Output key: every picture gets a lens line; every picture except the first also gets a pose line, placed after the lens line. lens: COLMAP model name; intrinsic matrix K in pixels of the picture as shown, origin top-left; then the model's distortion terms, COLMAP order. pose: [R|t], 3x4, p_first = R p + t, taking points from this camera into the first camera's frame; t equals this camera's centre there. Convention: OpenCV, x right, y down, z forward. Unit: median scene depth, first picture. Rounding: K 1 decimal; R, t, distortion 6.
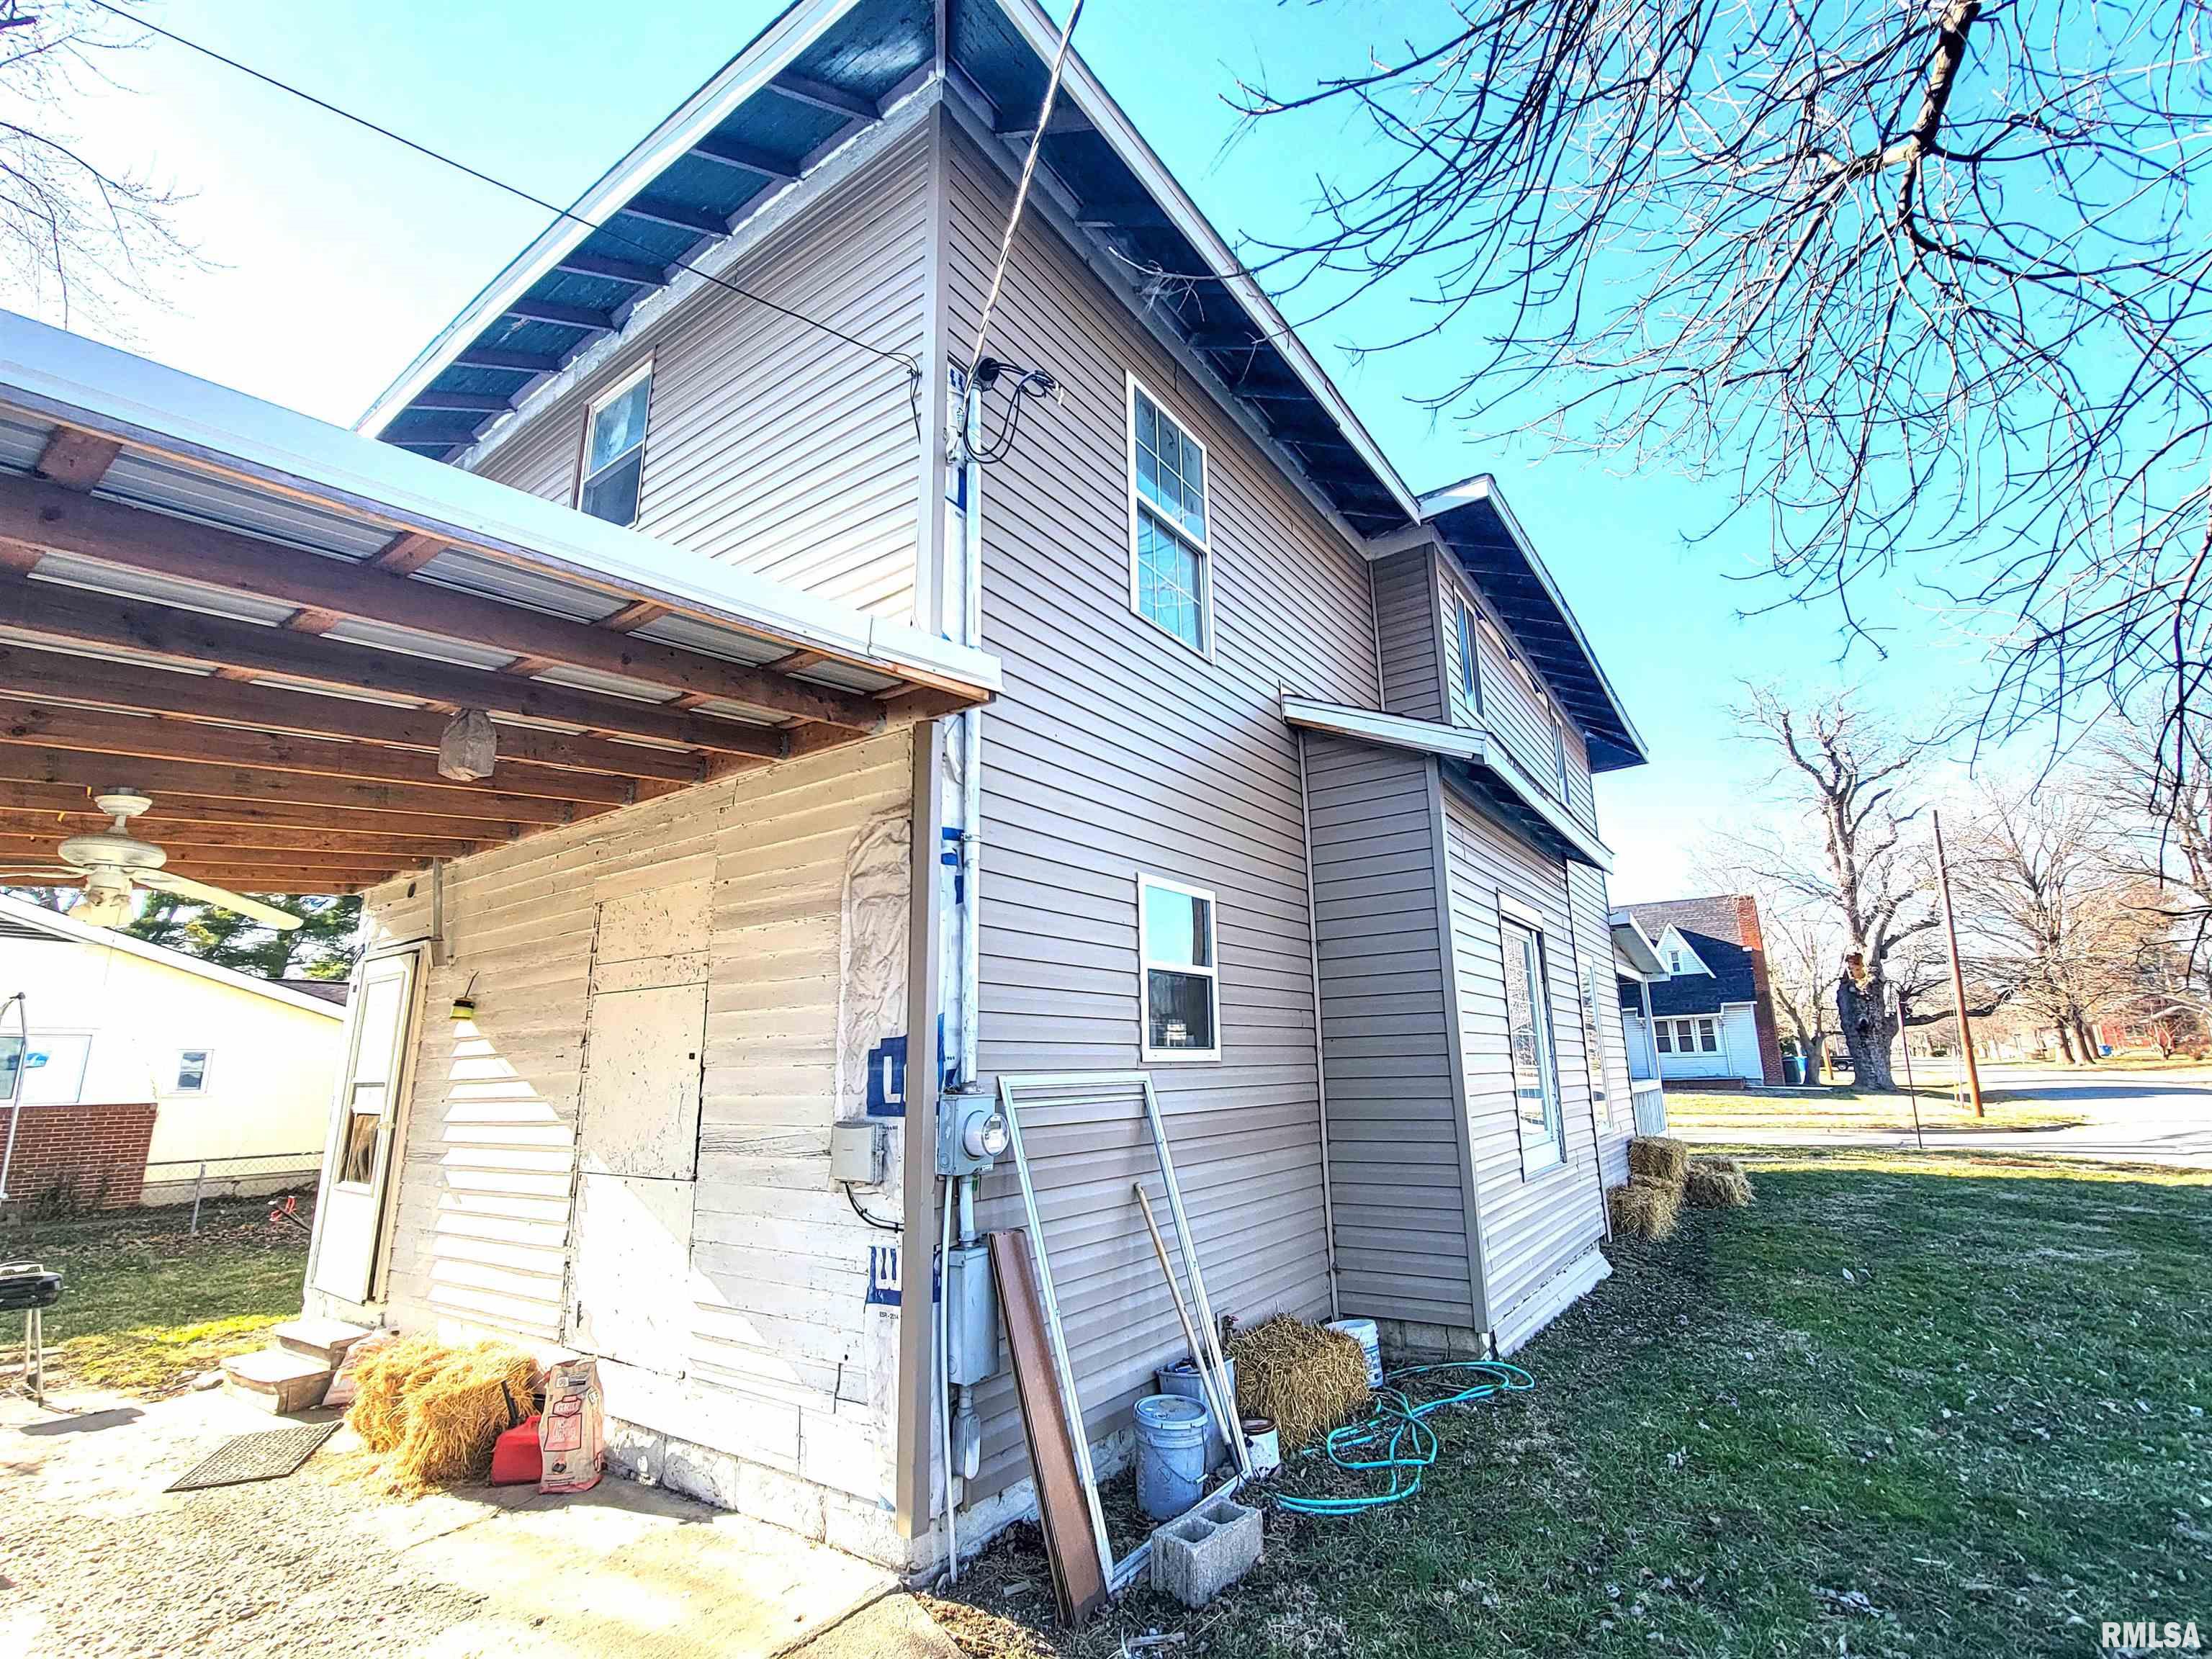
lens RADIAL K [[1034.1, 0, 1106.0], [0, 1034.1, 829.5], [0, 0, 1]] dist [-0.001380, -0.000407]
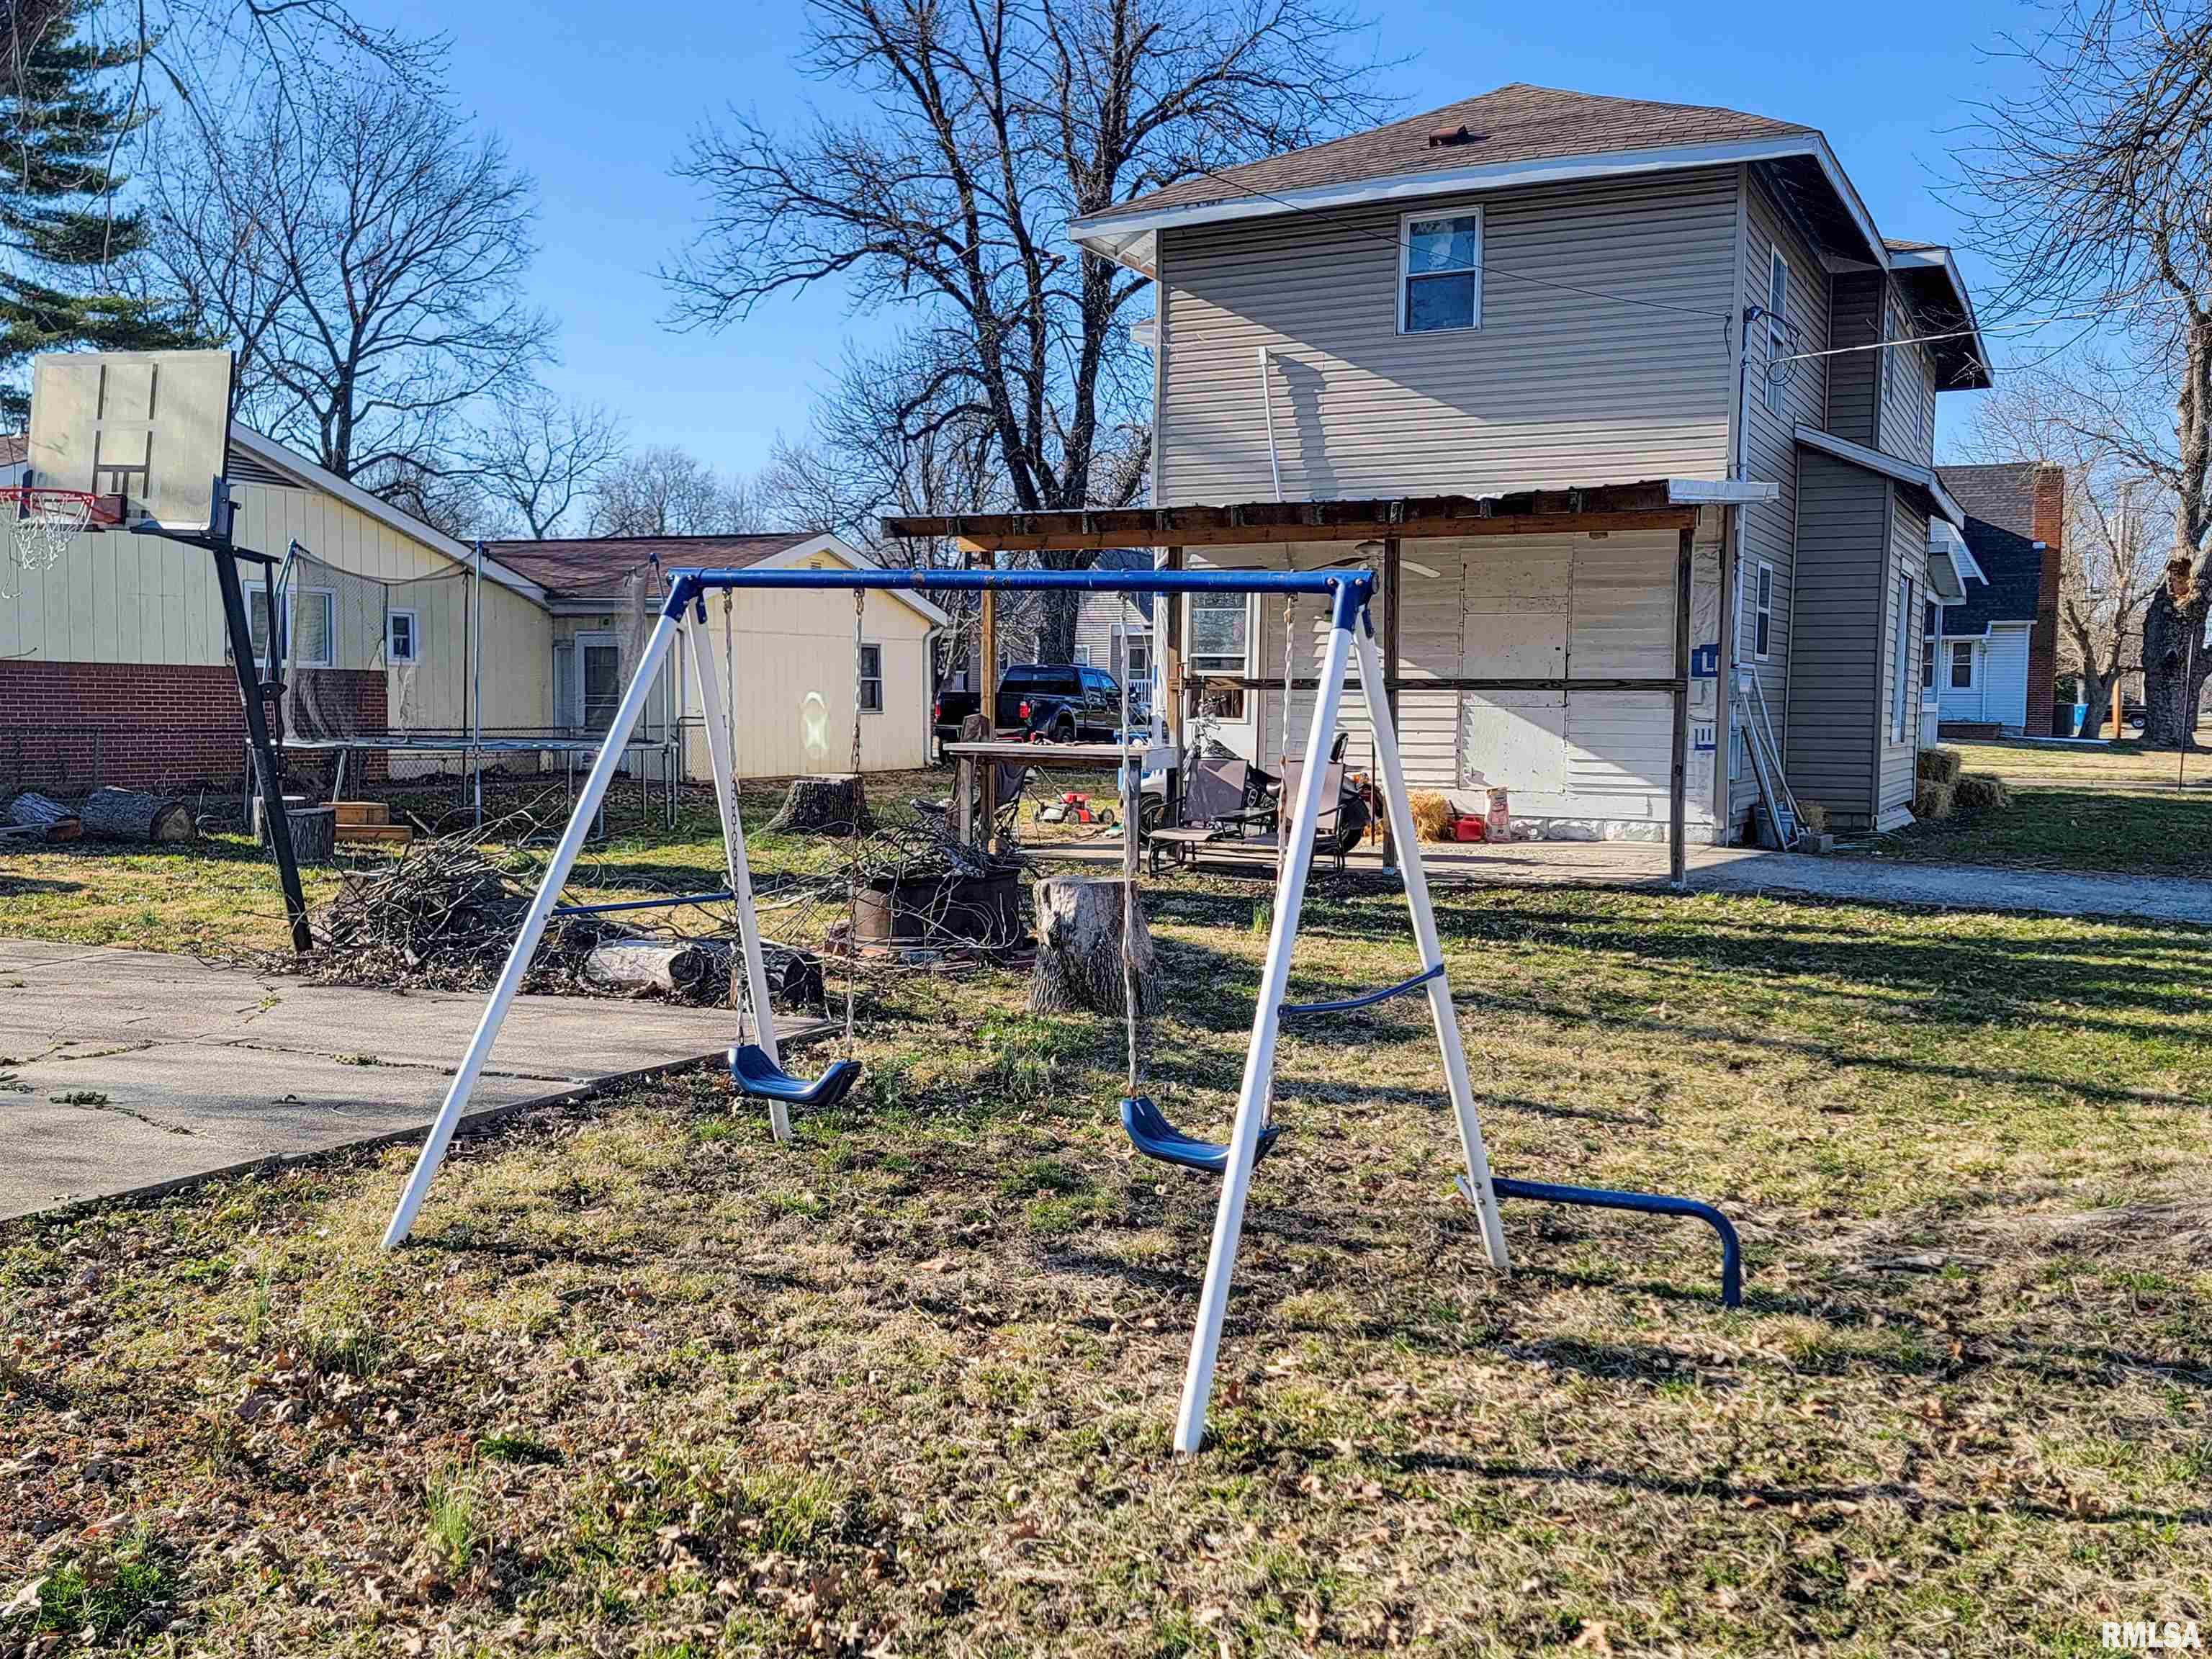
lens RADIAL K [[1902.6, 0, 1106.0], [0, 1902.6, 829.5], [0, 0, 1]] dist [0.009800, -0.006060]
pose [[0.993488, 0.027009, 0.110688, -0.146448], [-0.058512, 0.954548, 0.292257, -0.041842], [-0.097764, -0.296831, 0.949913, -0.223024]]
